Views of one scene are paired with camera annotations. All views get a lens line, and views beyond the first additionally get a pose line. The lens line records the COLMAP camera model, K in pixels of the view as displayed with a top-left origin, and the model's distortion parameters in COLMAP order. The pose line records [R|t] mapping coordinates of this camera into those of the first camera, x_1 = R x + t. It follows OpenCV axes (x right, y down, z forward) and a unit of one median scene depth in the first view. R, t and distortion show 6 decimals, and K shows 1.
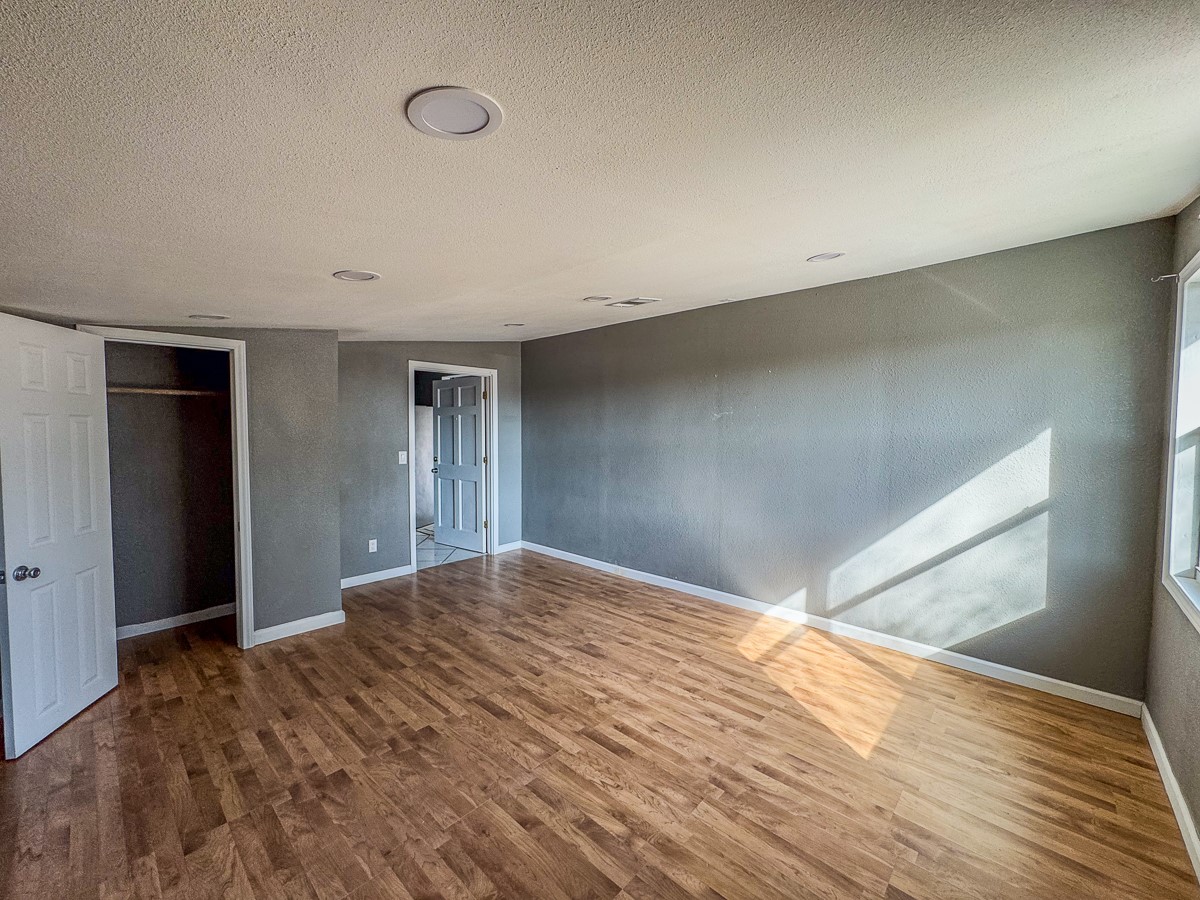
lens RADIAL K [[479.5, 0, 600.0], [0, 479.5, 450.0], [0, 0, 1]] dist [0.000790, -0.000074]
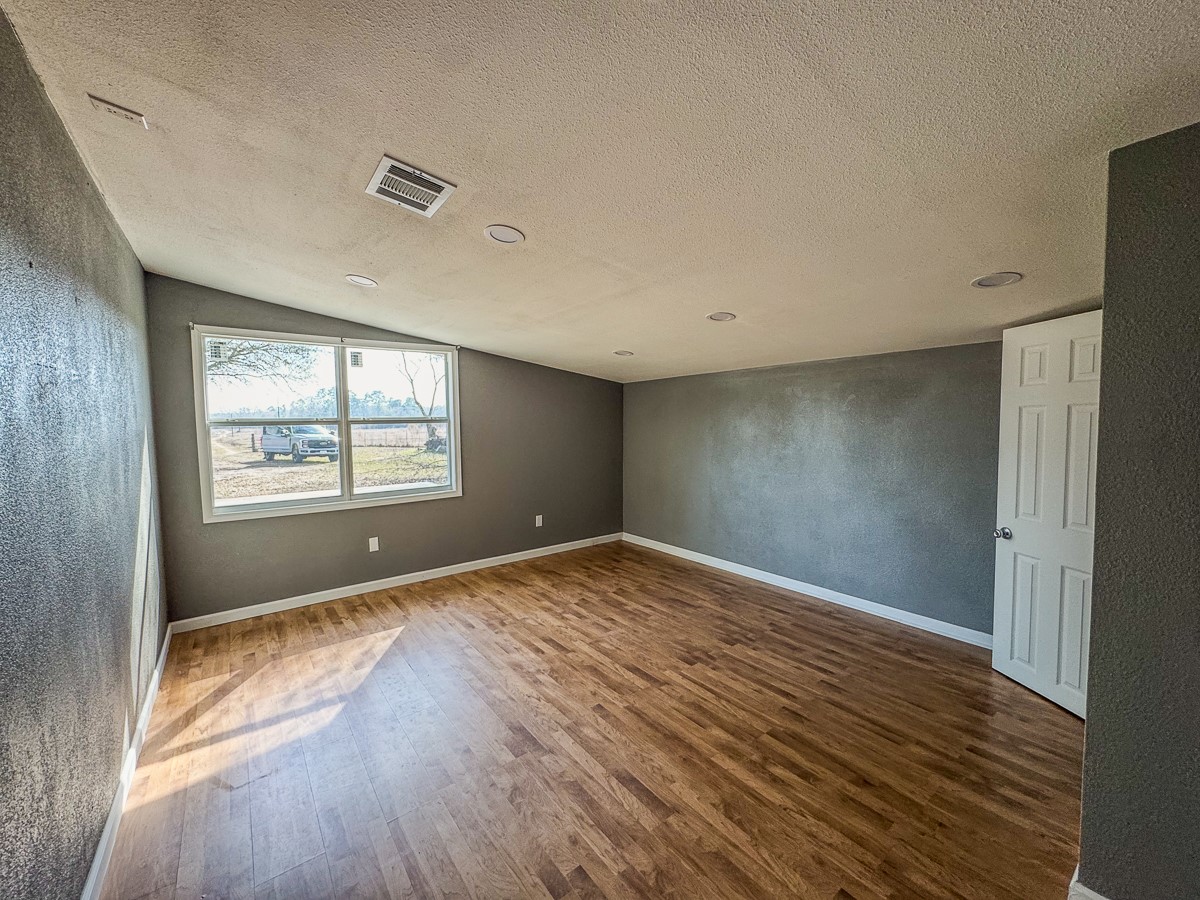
lens RADIAL K [[479.5, 0, 600.0], [0, 479.5, 450.0], [0, 0, 1]] dist [0.000790, -0.000074]
pose [[-0.985743, -0.002726, 0.168239, -0.308319], [0.015506, 0.994142, 0.106960, -0.093897], [-0.167545, 0.108043, -0.979926, 2.011486]]
